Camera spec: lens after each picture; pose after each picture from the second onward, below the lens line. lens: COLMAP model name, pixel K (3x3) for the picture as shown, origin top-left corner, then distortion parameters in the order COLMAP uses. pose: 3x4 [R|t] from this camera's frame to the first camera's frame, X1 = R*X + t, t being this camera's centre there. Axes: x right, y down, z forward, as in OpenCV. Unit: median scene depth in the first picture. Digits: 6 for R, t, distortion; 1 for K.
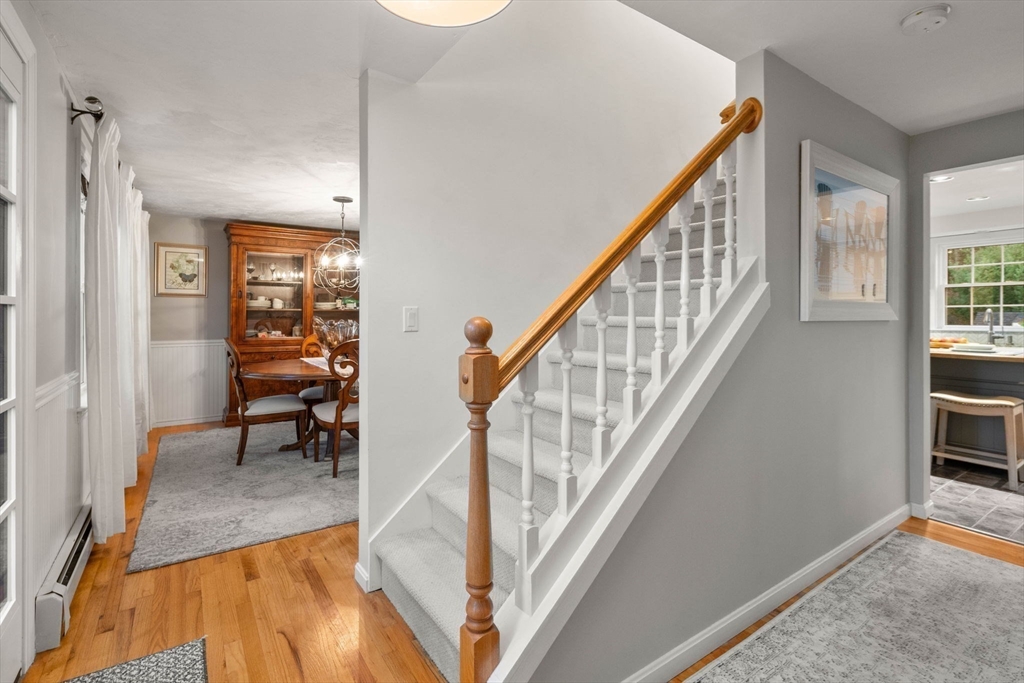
lens RADIAL K [[480.7, 0, 509.1], [0, 480.7, 317.0], [0, 0, 1]] dist [-0.000786, -0.000006]
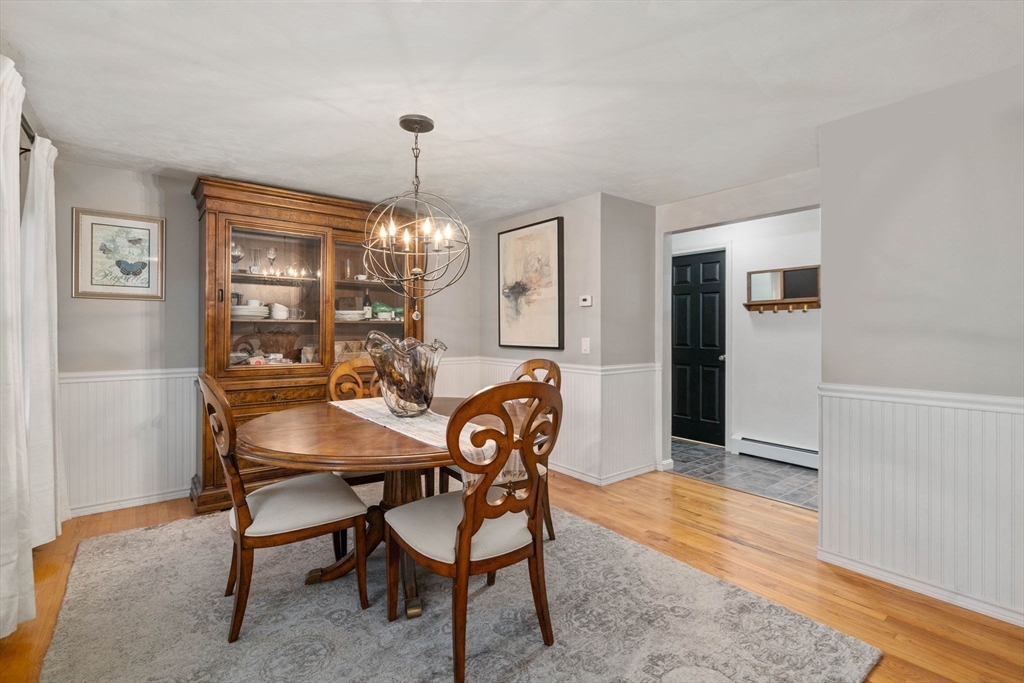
lens RADIAL K [[473.7, 0, 512.1], [0, 473.7, 335.4], [0, 0, 1]] dist [-0.002861, 0.000020]
pose [[0.997431, 0.000497, 0.071633, -0.227019], [-0.000862, 0.999987, 0.005067, 0.000489], [-0.071630, -0.005116, 0.997418, 0.363105]]
